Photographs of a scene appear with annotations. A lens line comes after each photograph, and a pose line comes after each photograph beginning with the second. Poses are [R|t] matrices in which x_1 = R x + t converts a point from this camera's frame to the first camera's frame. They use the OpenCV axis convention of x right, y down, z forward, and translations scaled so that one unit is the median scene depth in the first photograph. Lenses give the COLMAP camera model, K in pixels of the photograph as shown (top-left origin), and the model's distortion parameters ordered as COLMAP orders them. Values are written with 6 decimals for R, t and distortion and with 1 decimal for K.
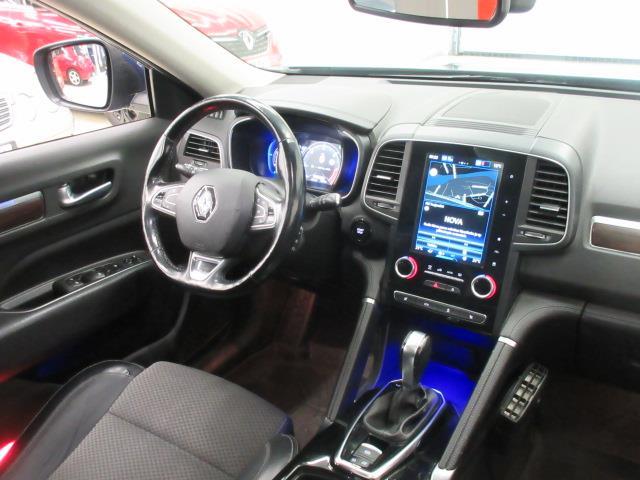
lens RADIAL K [[562.3, 0, 320.0], [0, 562.3, 240.0], [0, 0, 1]] dist [-0.017937, 0.013209]
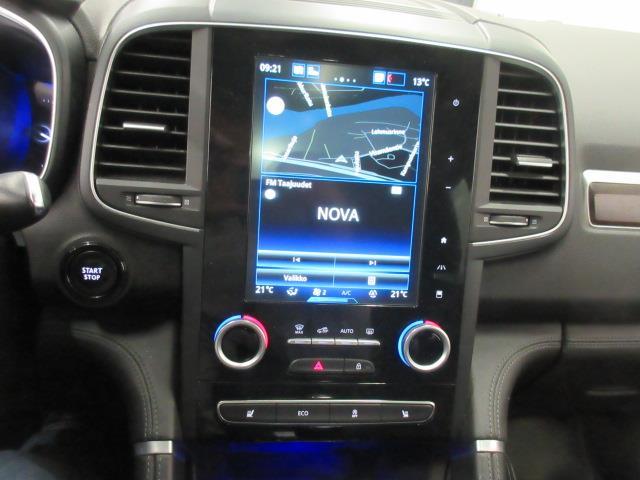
lens RADIAL K [[528.9, 0, 320.0], [0, 528.9, 240.0], [0, 0, 1]] dist [0.010951, 0.002951]
pose [[0.774096, -0.167704, 0.610451, -0.028822], [0.145853, 0.985578, 0.085808, -0.052425], [-0.616037, 0.022612, 0.787392, 0.685269]]
